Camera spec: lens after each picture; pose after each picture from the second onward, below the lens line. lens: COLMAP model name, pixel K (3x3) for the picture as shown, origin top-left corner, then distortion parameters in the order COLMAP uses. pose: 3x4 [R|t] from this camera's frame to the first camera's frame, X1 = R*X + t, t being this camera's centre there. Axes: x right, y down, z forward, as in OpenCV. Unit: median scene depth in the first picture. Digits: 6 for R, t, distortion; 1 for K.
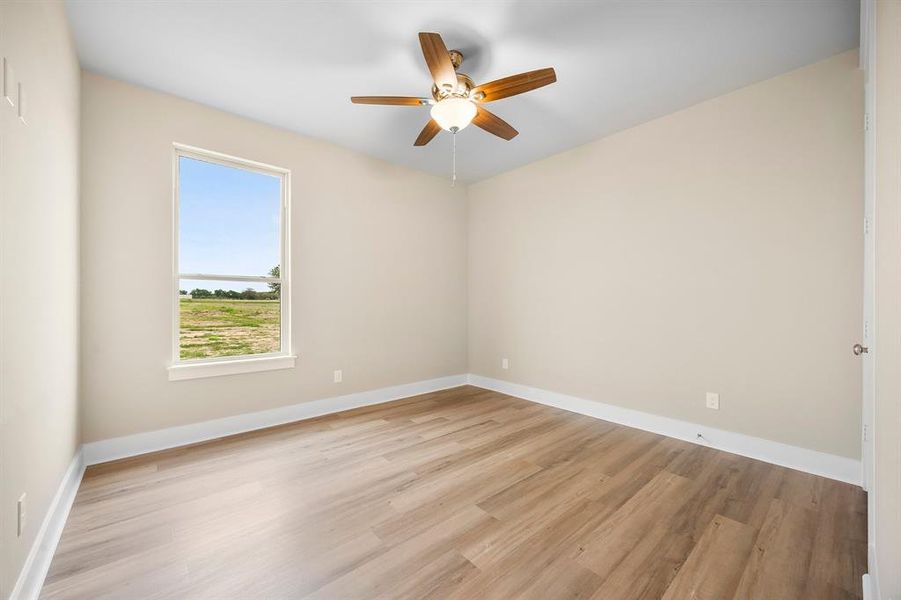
lens RADIAL K [[307.6, 0, 464.4], [0, 307.6, 297.4], [0, 0, 1]] dist [-0.001961, -0.000168]
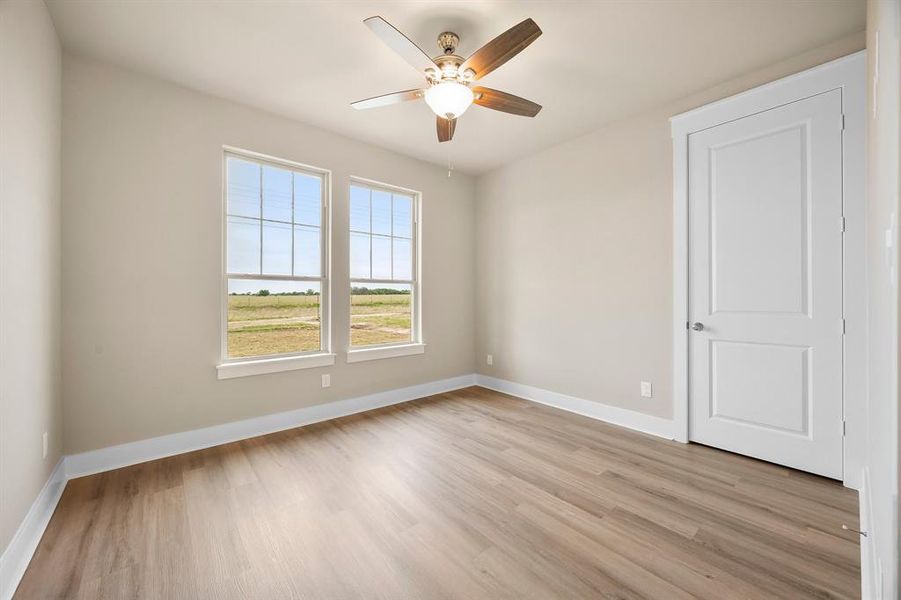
lens RADIAL K [[351.0, 0, 444.5], [0, 351.0, 296.2], [0, 0, 1]] dist [0.002899, 0.000367]
pose [[0.999163, -0.006721, 0.040356, -0.243088], [0.006548, 0.999969, 0.004406, -0.002247], [-0.040384, -0.004138, 0.999176, -0.184176]]
